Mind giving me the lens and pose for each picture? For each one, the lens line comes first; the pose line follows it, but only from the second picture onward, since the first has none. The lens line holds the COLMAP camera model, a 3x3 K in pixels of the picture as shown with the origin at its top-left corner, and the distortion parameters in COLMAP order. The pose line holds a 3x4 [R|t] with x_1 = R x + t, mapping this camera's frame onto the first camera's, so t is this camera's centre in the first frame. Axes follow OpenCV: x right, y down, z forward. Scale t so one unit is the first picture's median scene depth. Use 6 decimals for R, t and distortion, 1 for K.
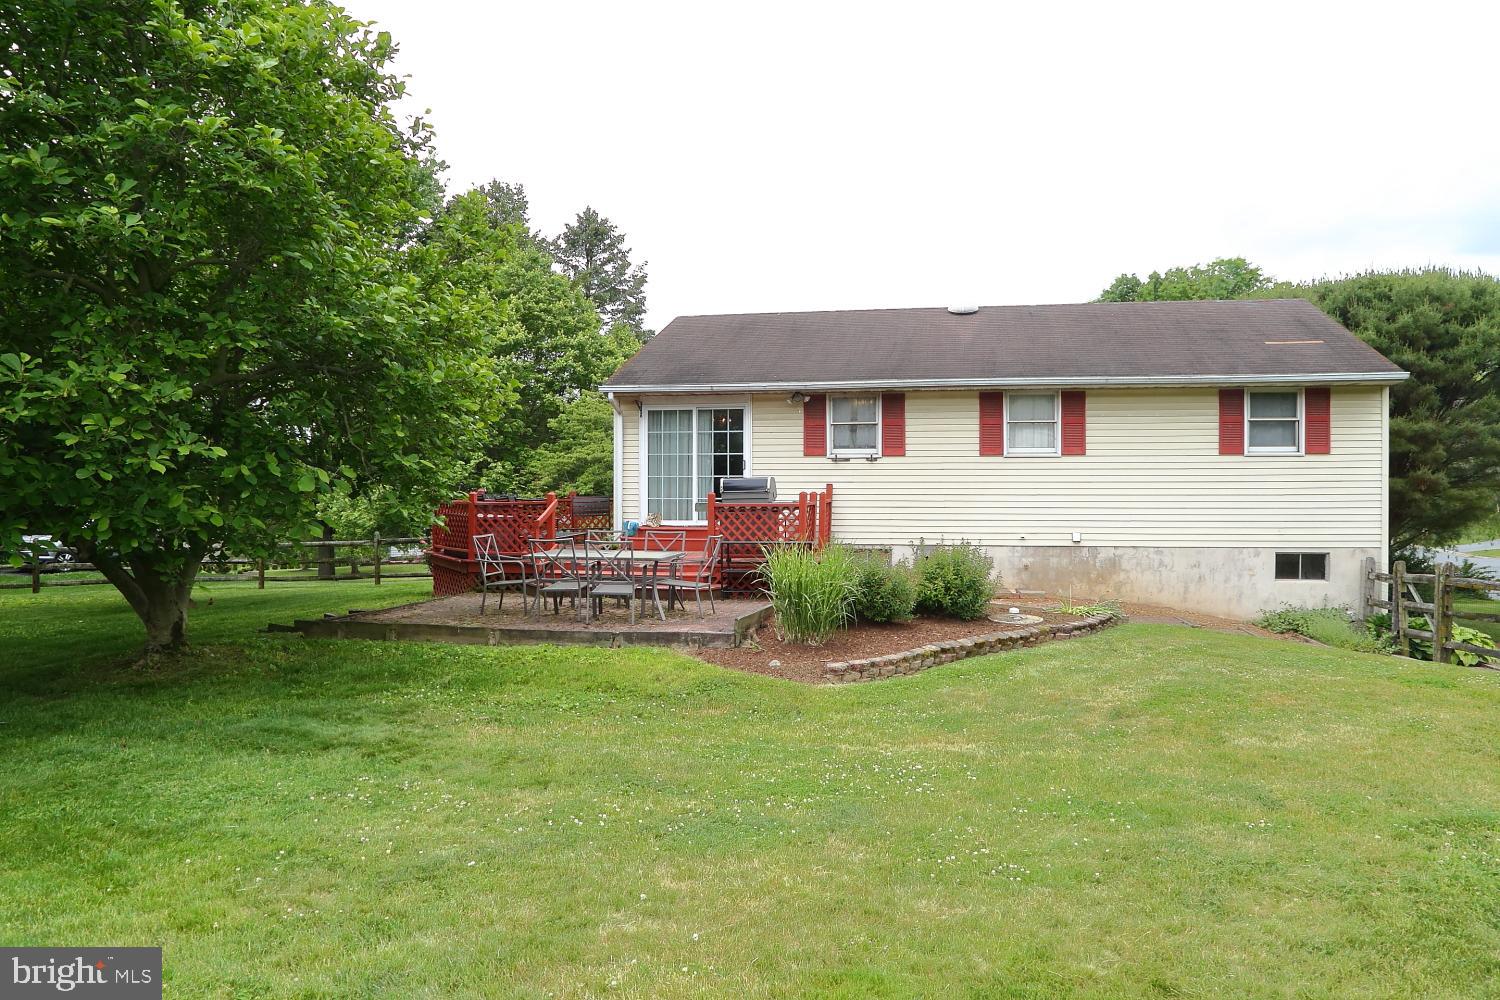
lens RADIAL K [[1036.9, 0, 747.7], [0, 1036.9, 494.0], [0, 0, 1]] dist [-0.114787, 0.060946]
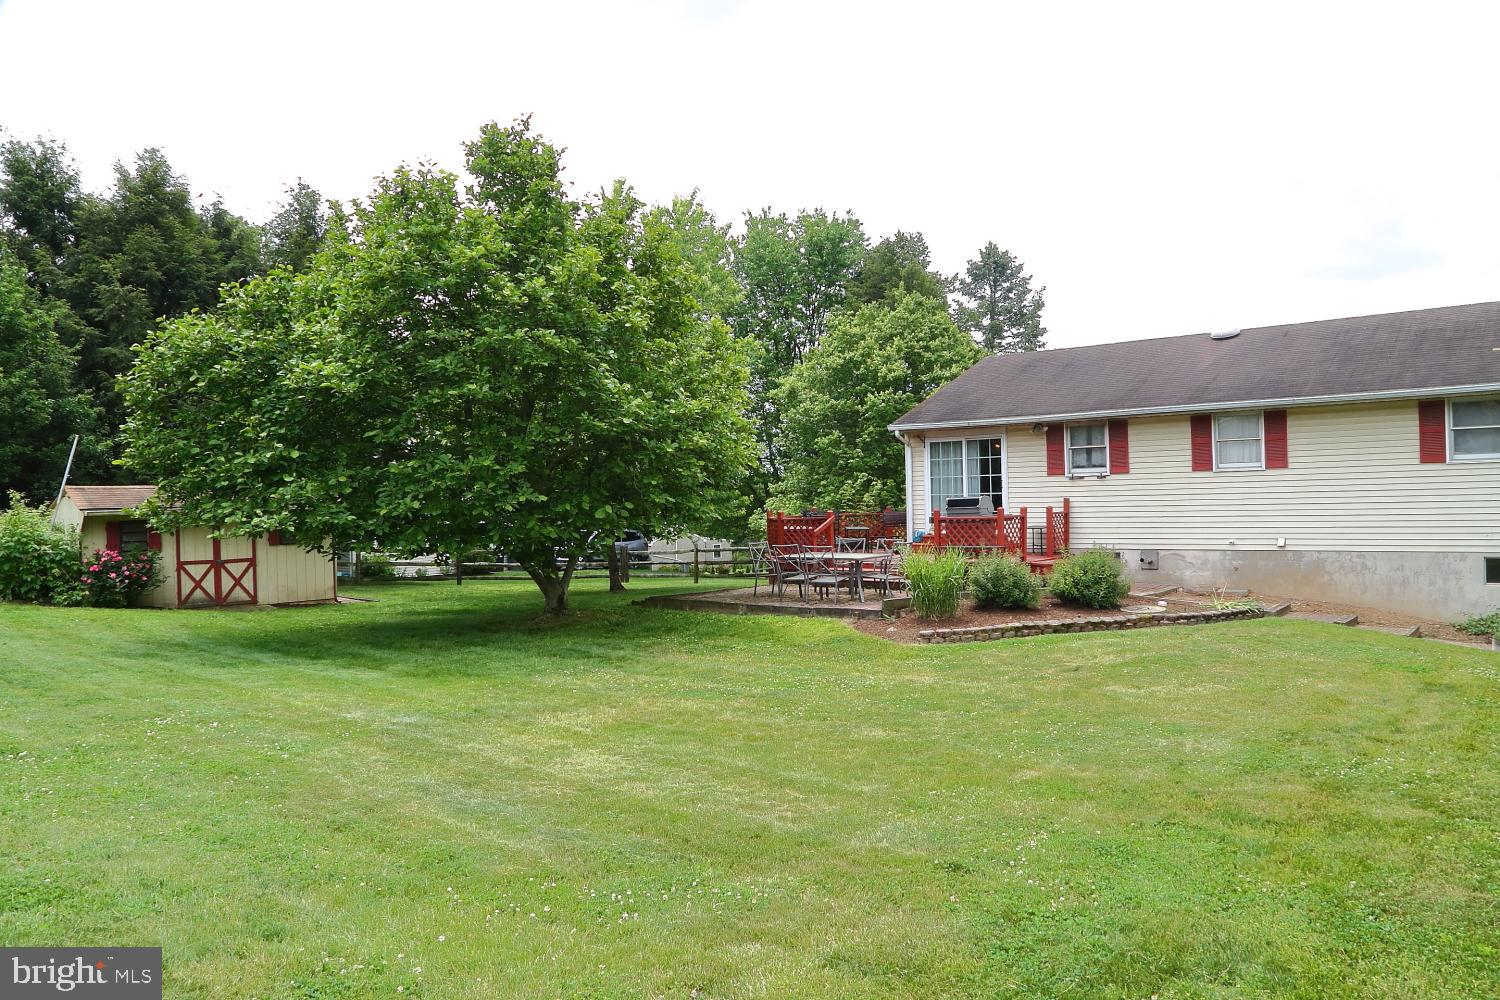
lens RADIAL K [[1036.9, 0, 747.7], [0, 1036.9, 494.0], [0, 0, 1]] dist [-0.114787, 0.060946]
pose [[0.882668, -0.022650, -0.469451, 0.323587], [0.020069, 0.999743, -0.010501, -0.010205], [0.469568, -0.000153, 0.882896, -0.232802]]
